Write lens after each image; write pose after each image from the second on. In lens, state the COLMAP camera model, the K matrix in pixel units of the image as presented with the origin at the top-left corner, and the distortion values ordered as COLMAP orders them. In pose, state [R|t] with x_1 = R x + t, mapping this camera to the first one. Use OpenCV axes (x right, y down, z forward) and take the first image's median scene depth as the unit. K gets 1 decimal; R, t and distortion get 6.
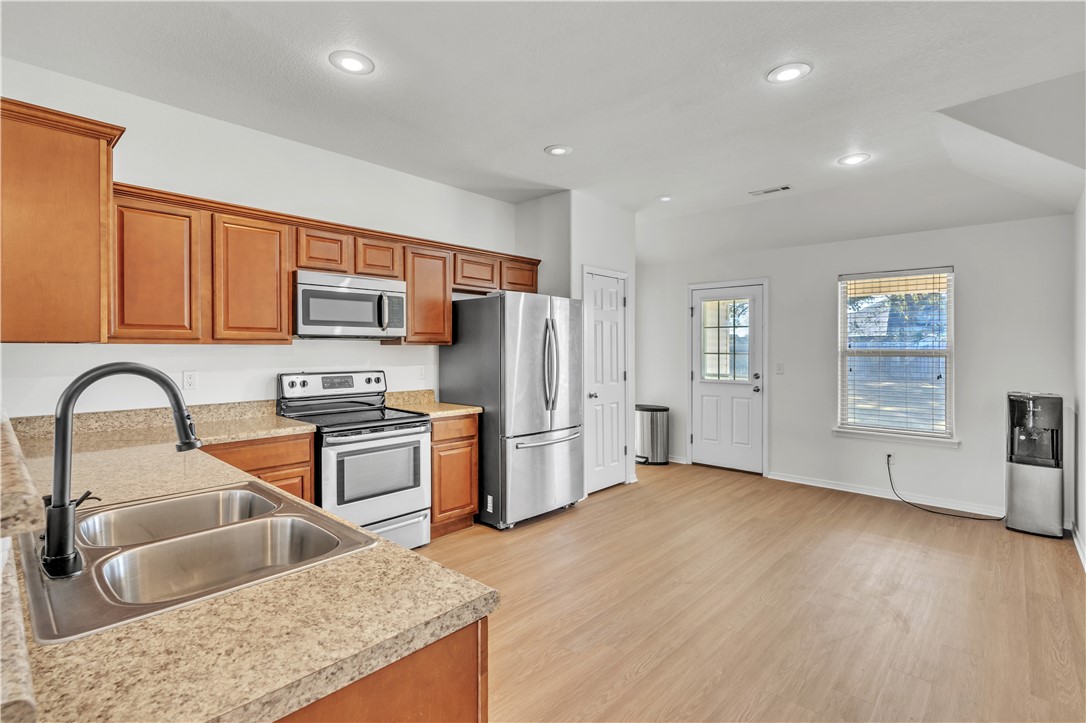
lens RADIAL K [[508.6, 0, 548.7], [0, 508.6, 351.3], [0, 0, 1]] dist [-0.000618, -0.000093]
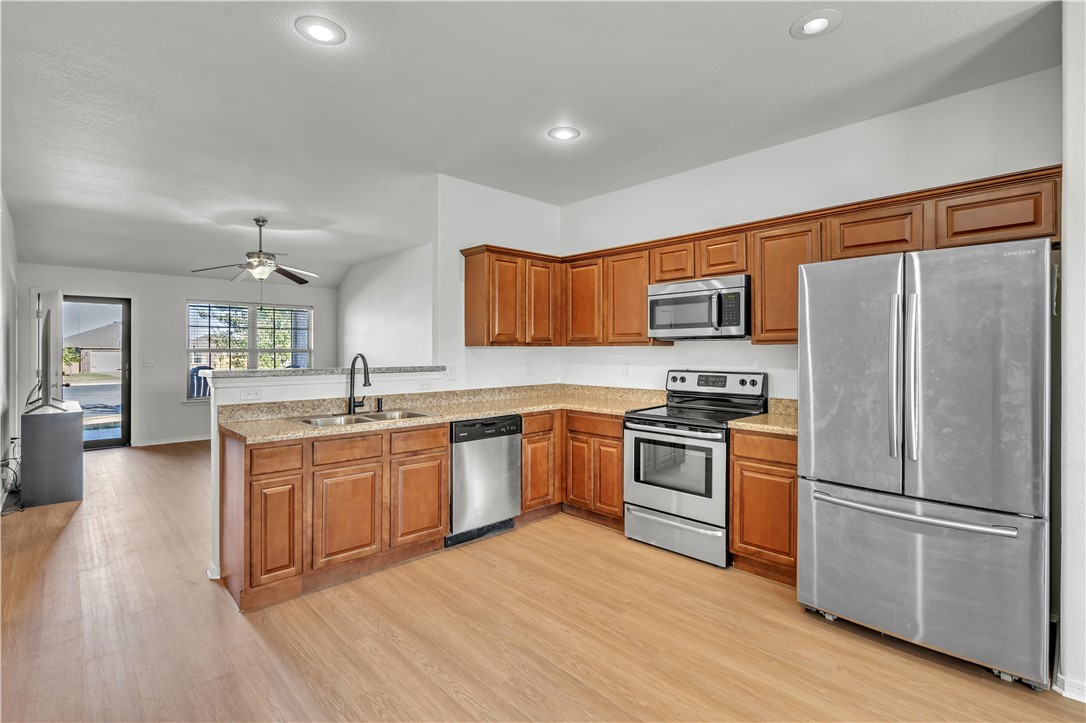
lens RADIAL K [[508.7, 0, 545.9], [0, 508.7, 349.5], [0, 0, 1]] dist [-0.003589, -0.000579]
pose [[-0.064169, -0.001907, -0.997937, 0.678538], [-0.004281, 0.999989, -0.001635, -0.000846], [0.997930, 0.004168, -0.064177, 0.751651]]
